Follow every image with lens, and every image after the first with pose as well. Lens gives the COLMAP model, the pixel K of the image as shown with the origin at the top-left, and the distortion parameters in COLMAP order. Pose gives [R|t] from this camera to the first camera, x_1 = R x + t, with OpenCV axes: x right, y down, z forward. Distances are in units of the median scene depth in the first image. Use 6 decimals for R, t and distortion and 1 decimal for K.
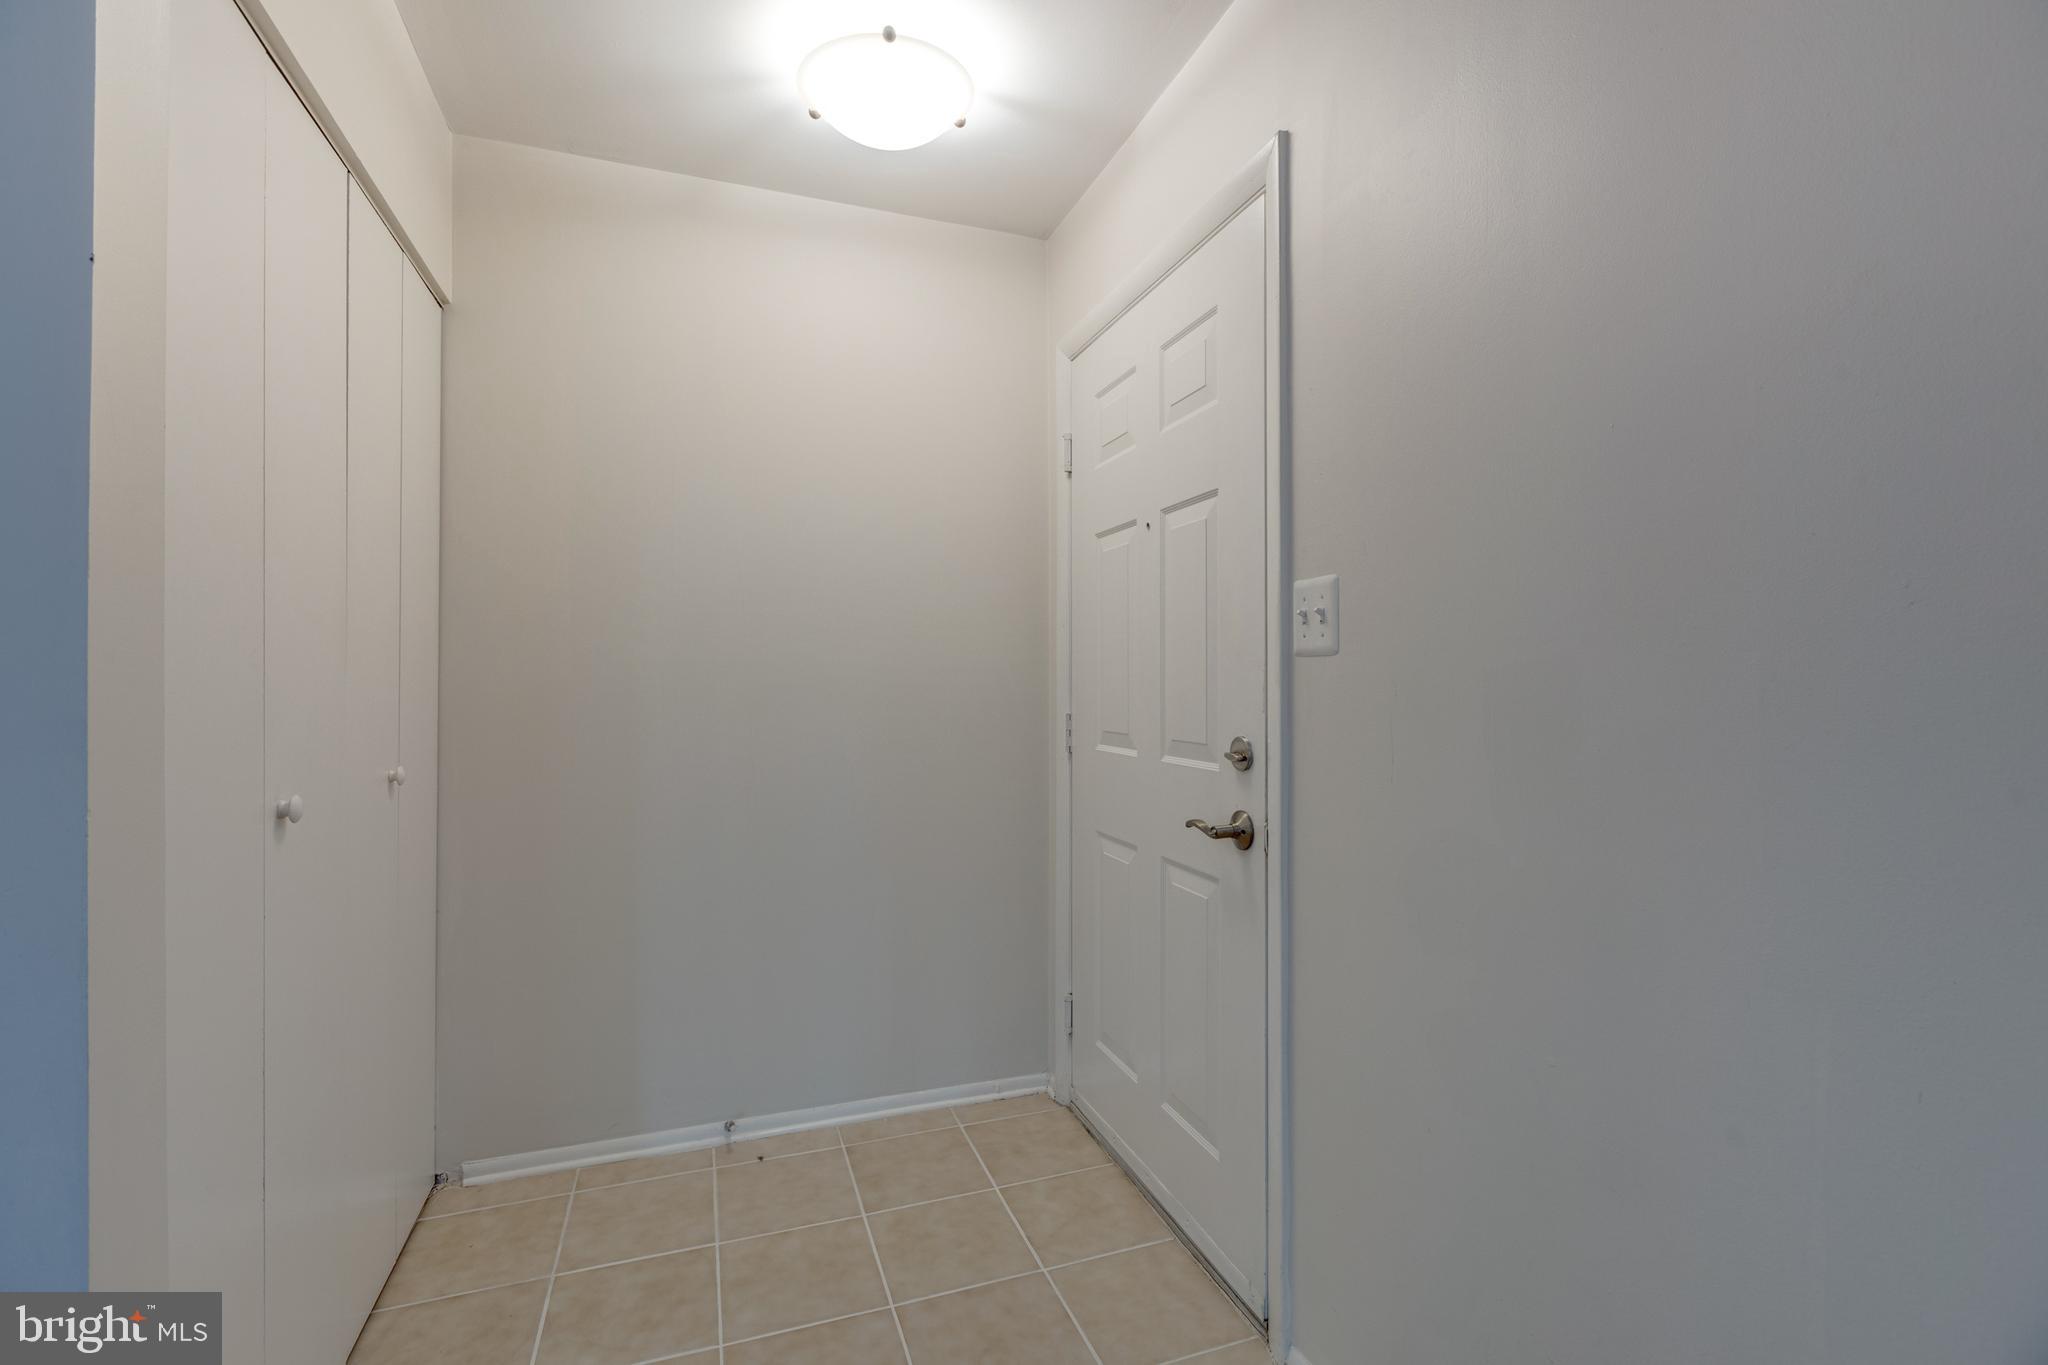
lens RADIAL K [[905.0, 0, 1028.4], [0, 905.0, 679.2], [0, 0, 1]] dist [0.001863, -0.000166]
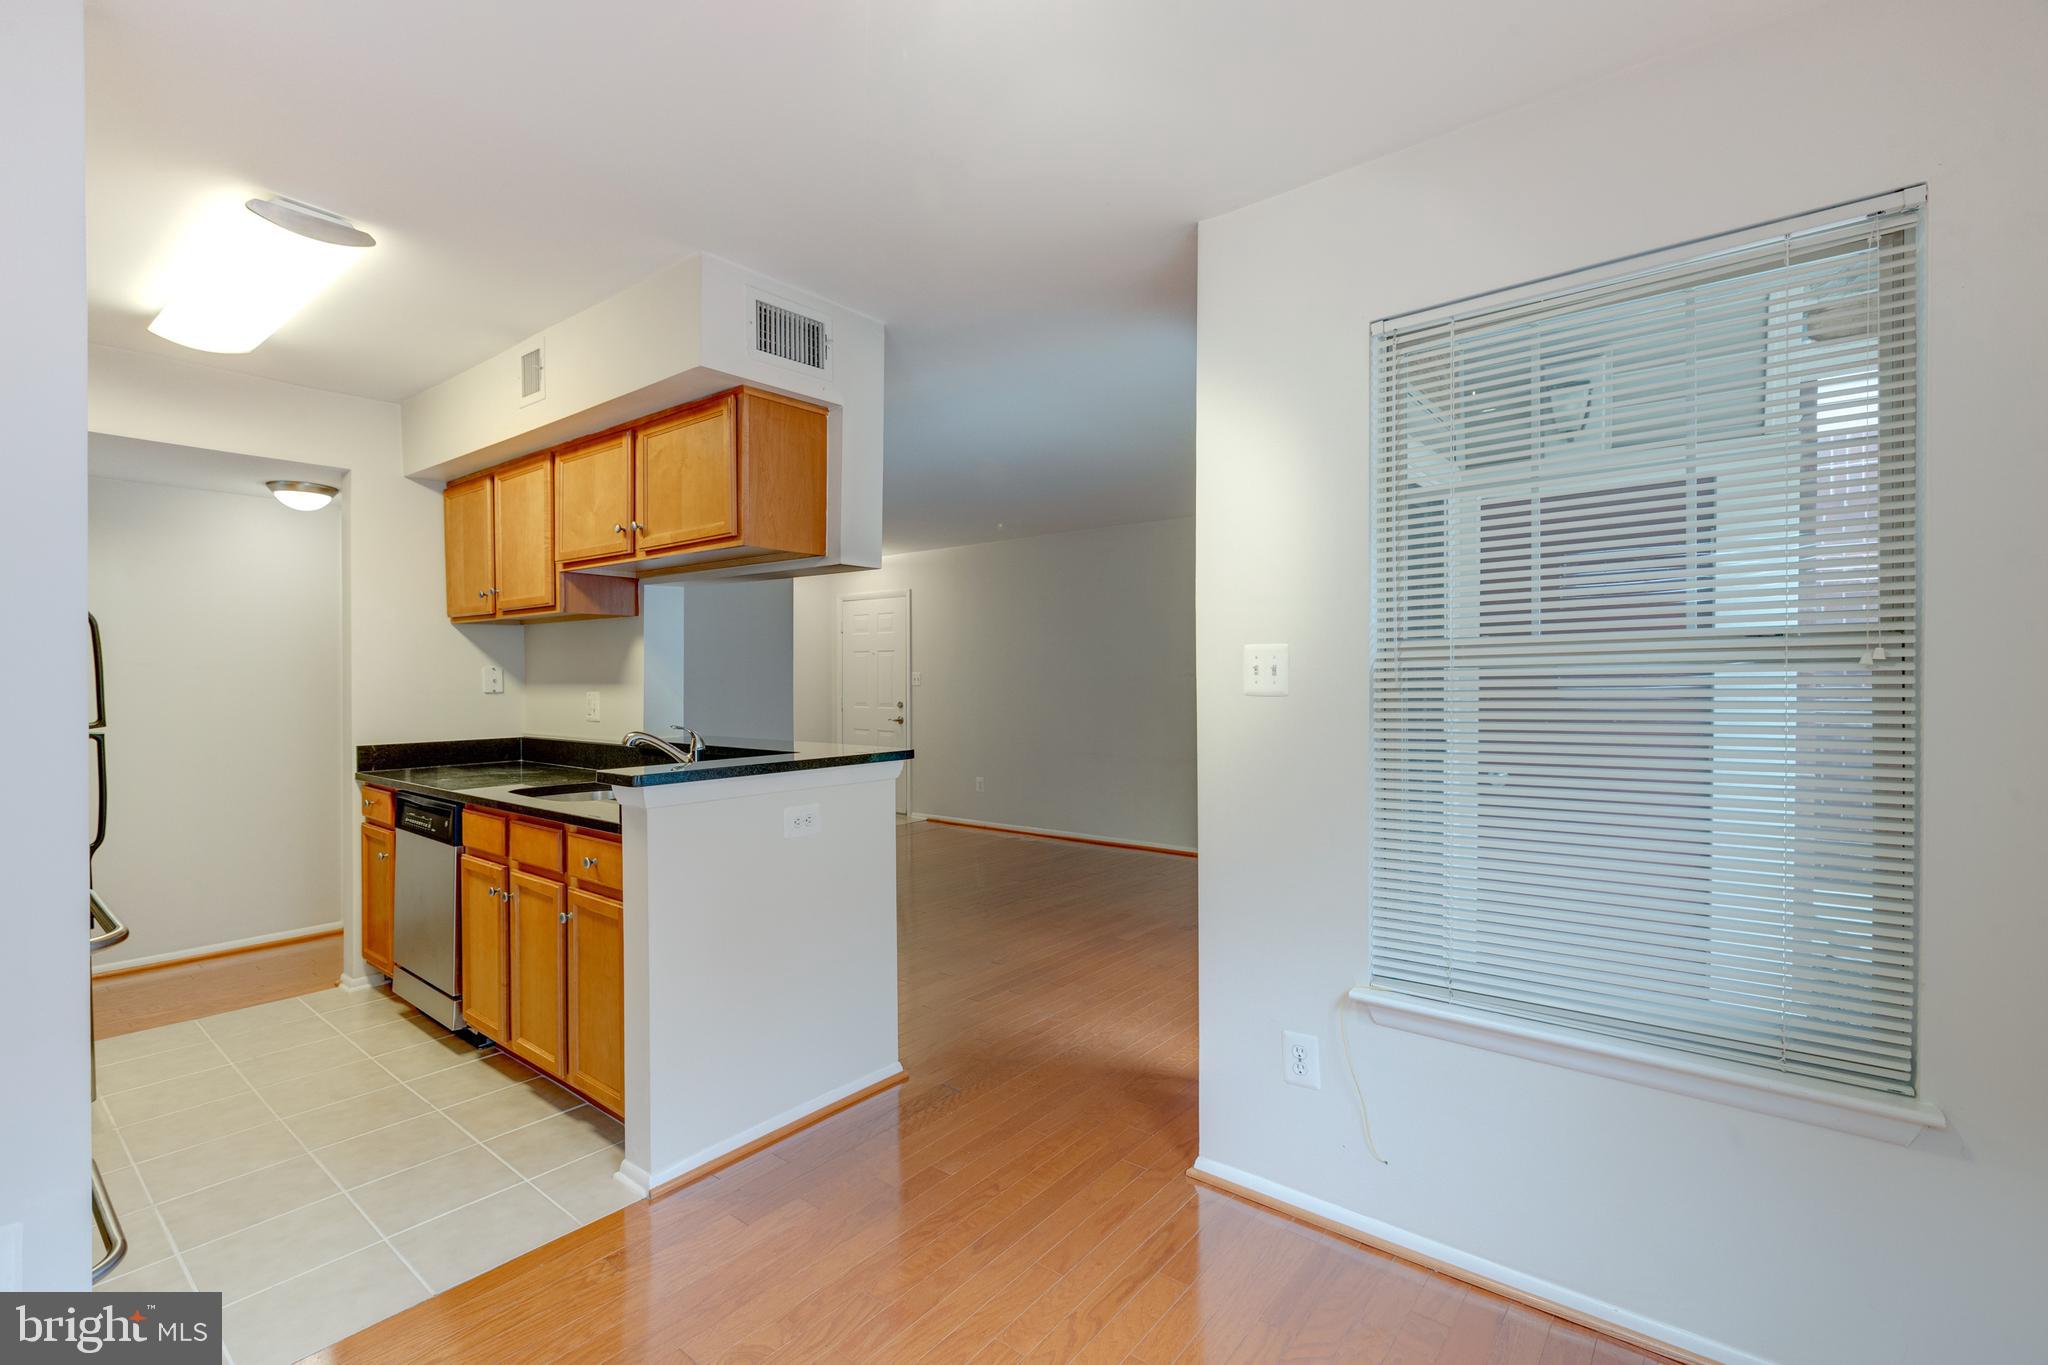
lens RADIAL K [[905.0, 0, 1028.4], [0, 905.0, 679.2], [0, 0, 1]] dist [0.001863, -0.000166]
pose [[0.851792, -0.002523, 0.523874, -1.759923], [-0.000263, 0.999986, 0.005244, -0.085241], [-0.523880, -0.004604, 0.851780, -3.585505]]
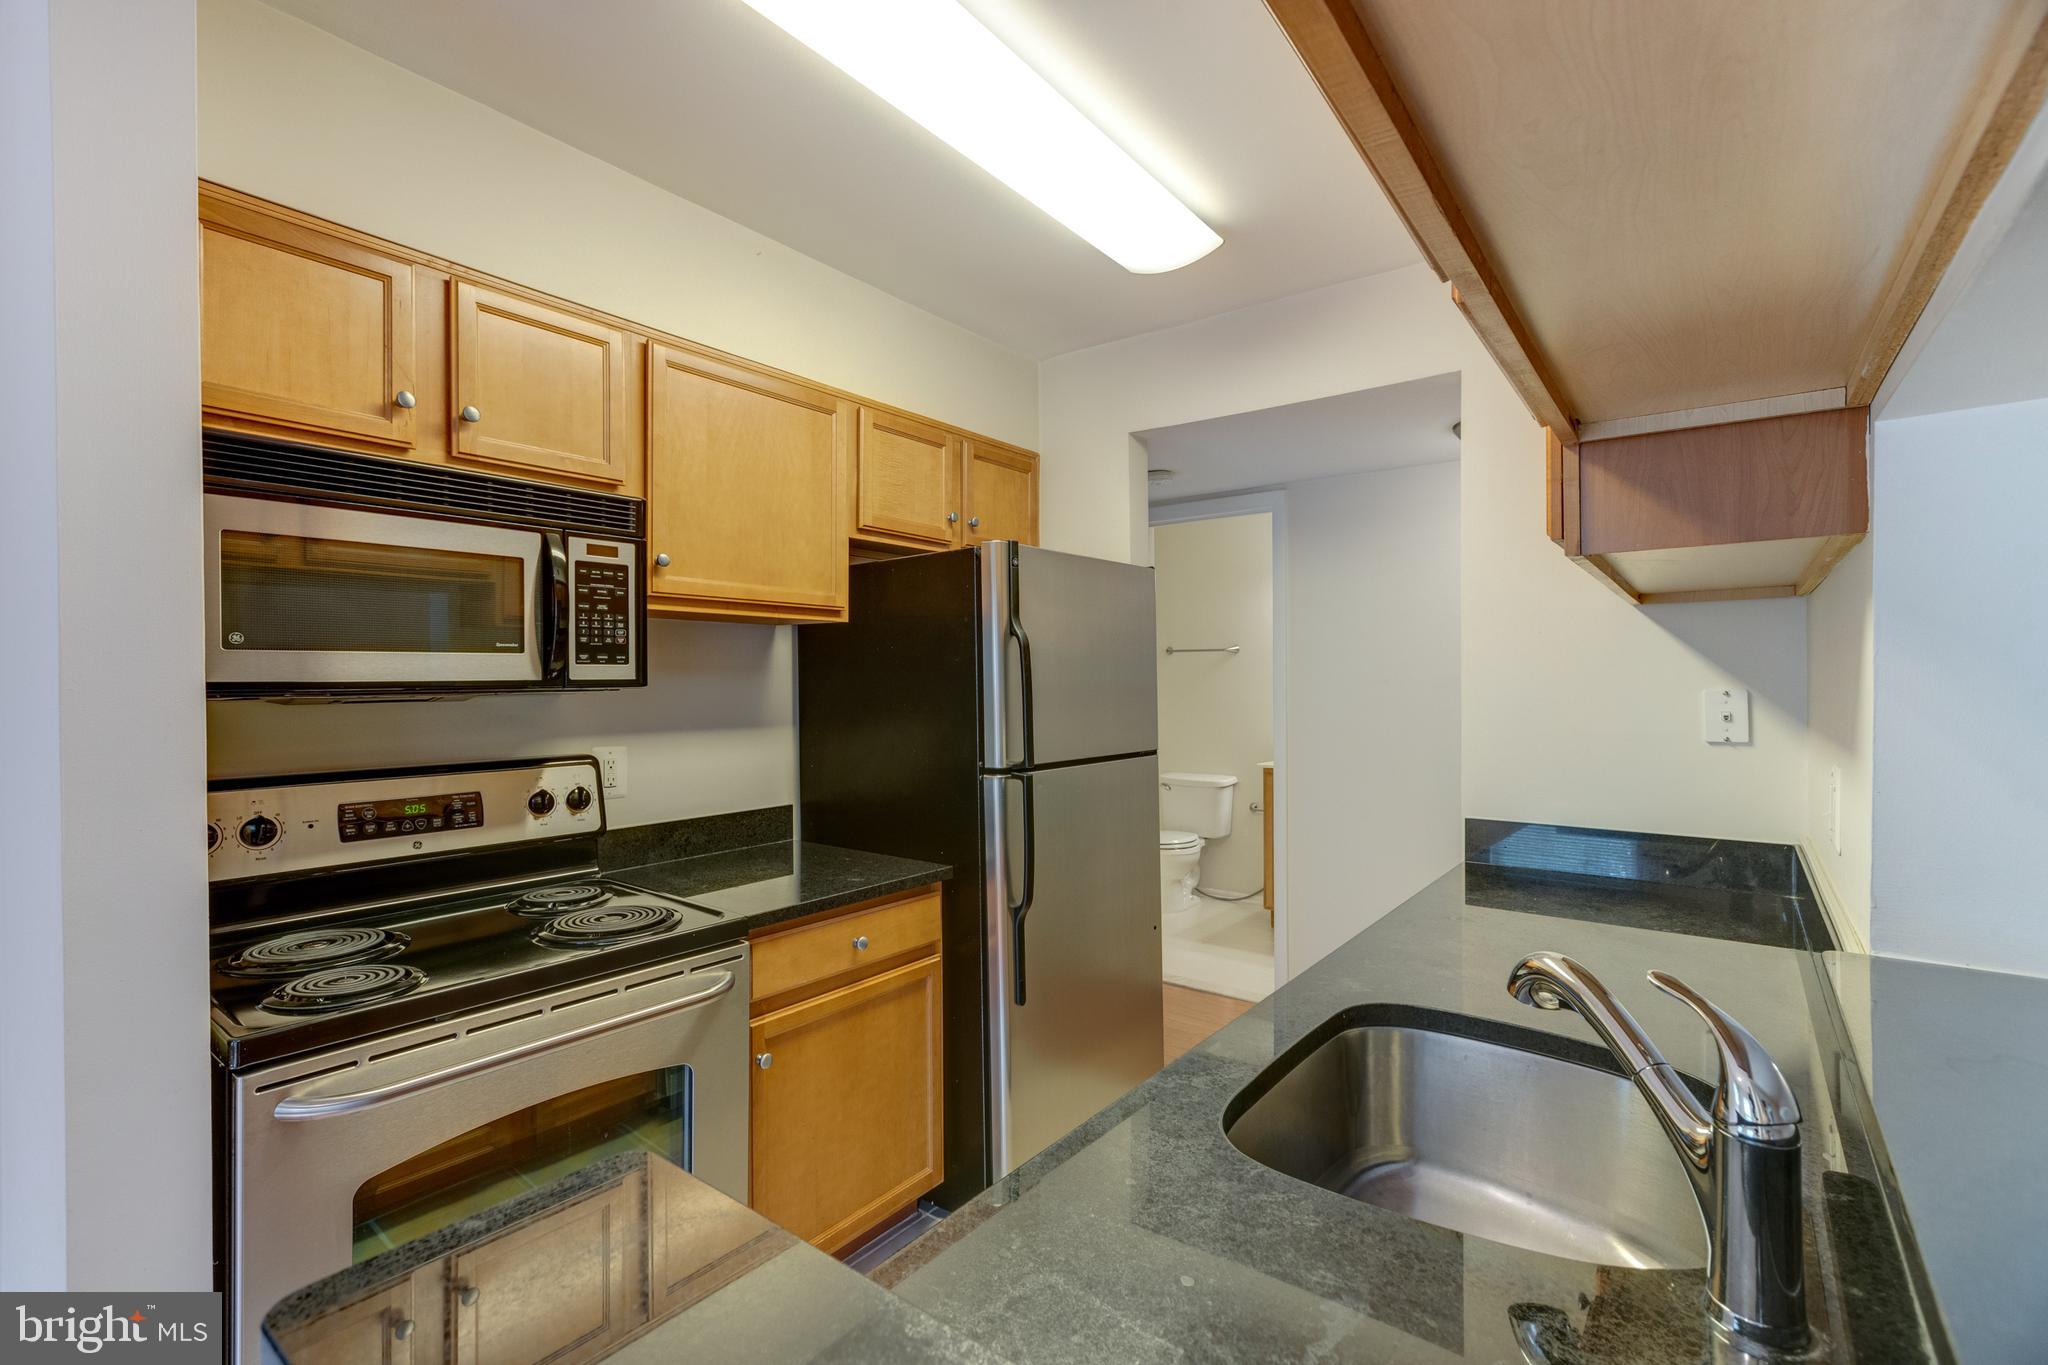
lens RADIAL K [[905.0, 0, 1028.4], [0, 905.0, 679.2], [0, 0, 1]] dist [0.001863, -0.000166]
pose [[0.540218, 0.002950, -0.841520, -1.224514], [0.002040, 0.999986, 0.004815, -0.124094], [0.841522, -0.004318, 0.540205, -2.157649]]
